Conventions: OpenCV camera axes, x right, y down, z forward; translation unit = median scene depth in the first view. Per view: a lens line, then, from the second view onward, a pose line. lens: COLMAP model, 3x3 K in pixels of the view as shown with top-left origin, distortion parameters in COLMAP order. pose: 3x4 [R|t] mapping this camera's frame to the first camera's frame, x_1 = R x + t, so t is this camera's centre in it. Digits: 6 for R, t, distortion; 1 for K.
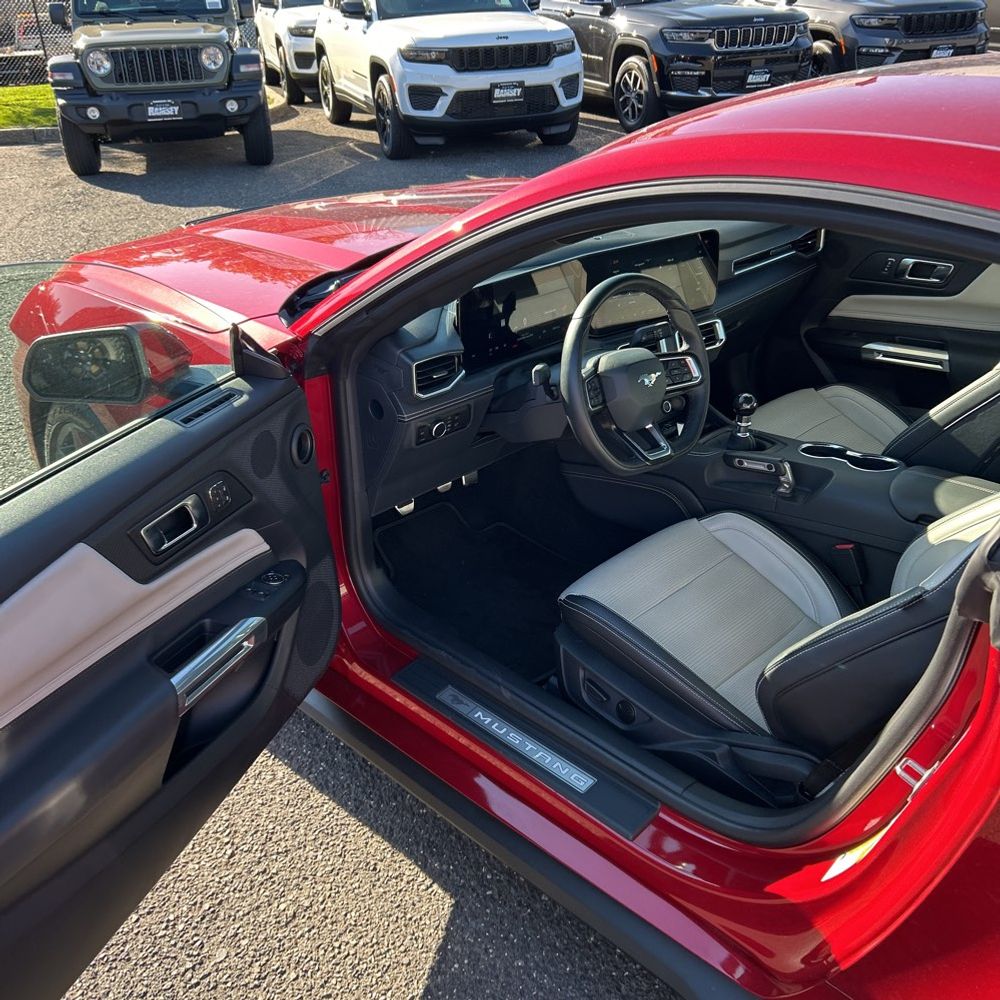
lens RADIAL K [[990.1, 0, 499.1], [0, 990.1, 496.8], [0, 0, 1]] dist [0.003211, 0.004446]
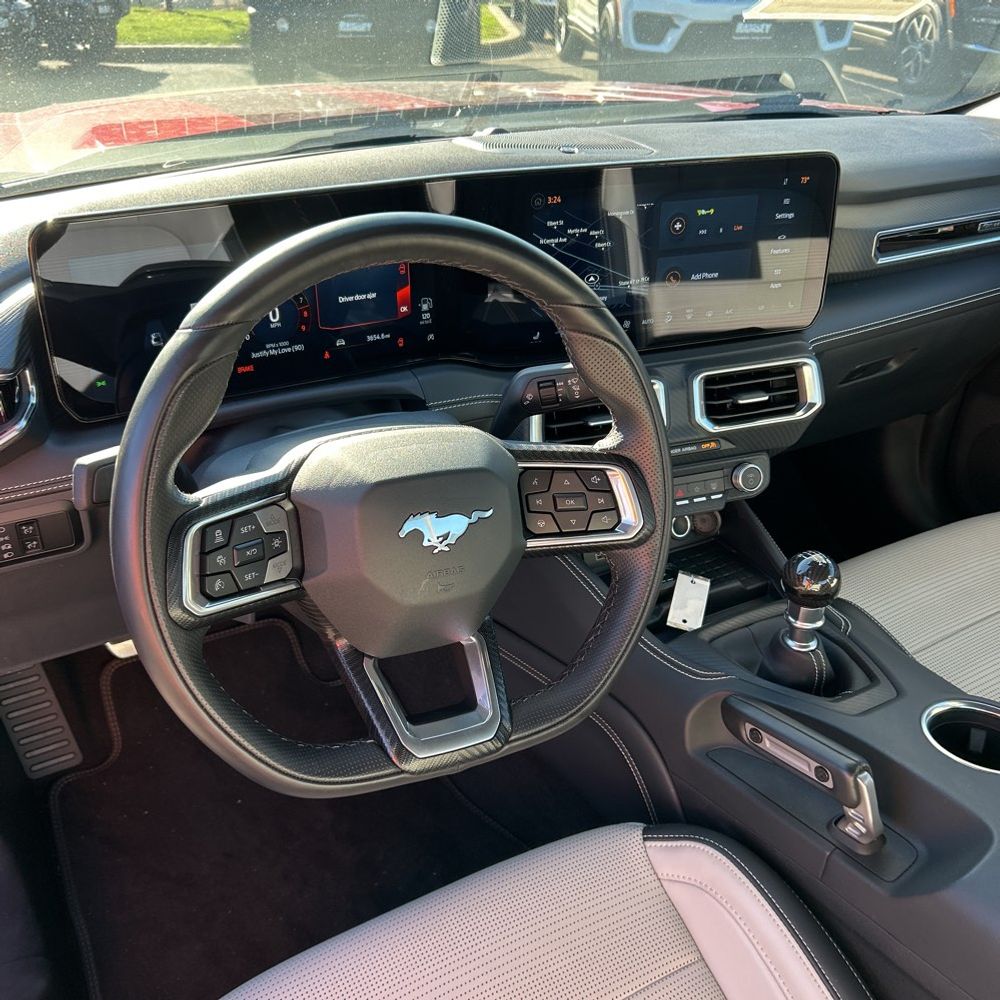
lens RADIAL K [[970.3, 0, 539.3], [0, 970.3, 503.3], [0, 0, 1]] dist [-0.001271, 0.009107]
pose [[0.967049, 0.152902, -0.203561, 0.061916], [-0.144629, 0.987956, 0.055003, -0.037160], [0.209520, -0.023750, 0.977516, 0.166890]]
